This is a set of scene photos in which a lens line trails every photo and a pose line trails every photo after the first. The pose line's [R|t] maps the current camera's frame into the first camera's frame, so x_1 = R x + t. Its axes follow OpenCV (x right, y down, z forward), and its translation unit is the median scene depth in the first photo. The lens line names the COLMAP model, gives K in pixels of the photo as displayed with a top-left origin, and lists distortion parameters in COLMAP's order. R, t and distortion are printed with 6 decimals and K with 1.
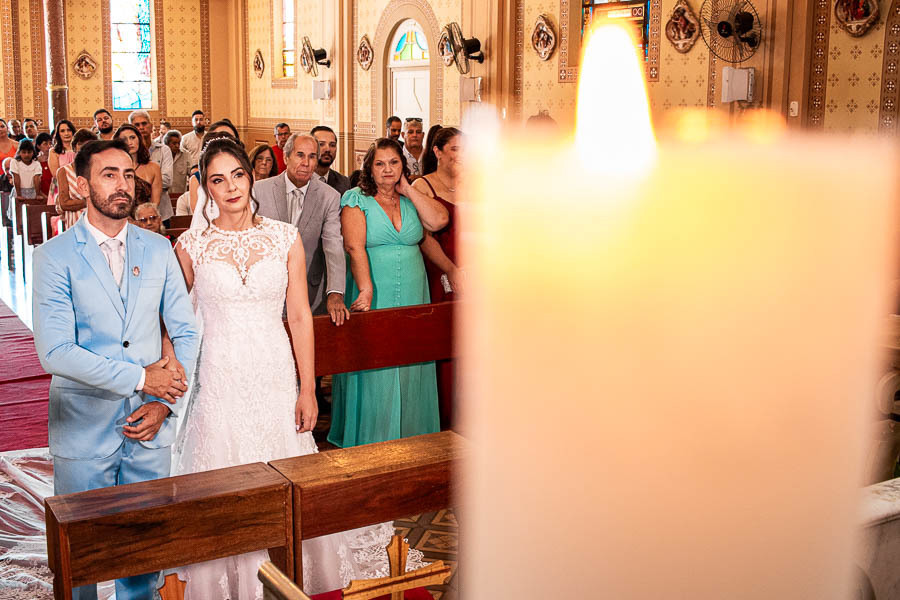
lens RADIAL K [[1083.9, 0, 427.1], [0, 1083.9, 297.6], [0, 0, 1]] dist [-0.159260, 0.225228]
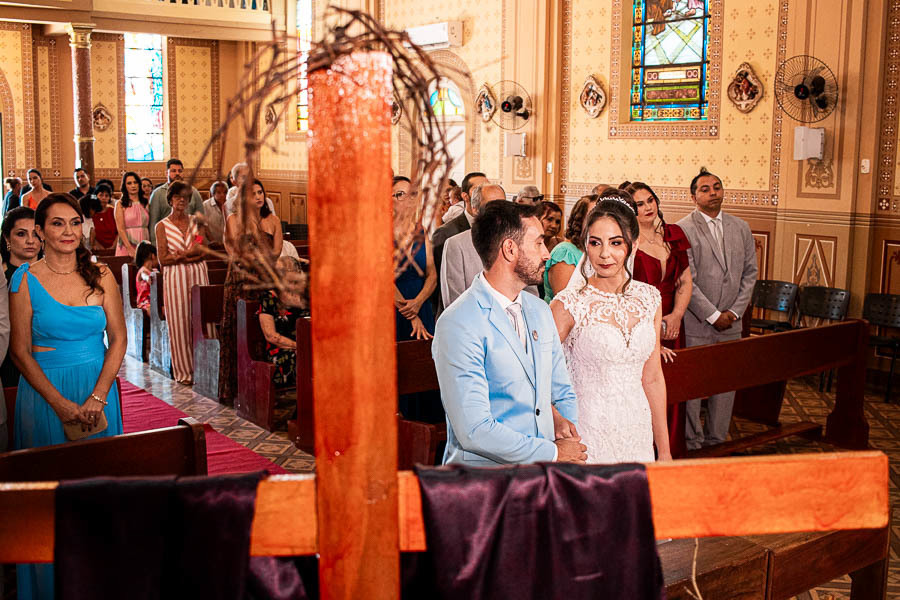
lens RADIAL K [[1018.8, 0, 449.7], [0, 1018.8, 313.6], [0, 0, 1]] dist [-0.157839, 0.215006]
pose [[0.995266, -0.010252, 0.096651, -0.130081], [0.012440, 0.999679, -0.022063, -0.007595], [-0.096394, 0.023161, 0.995074, 0.026409]]
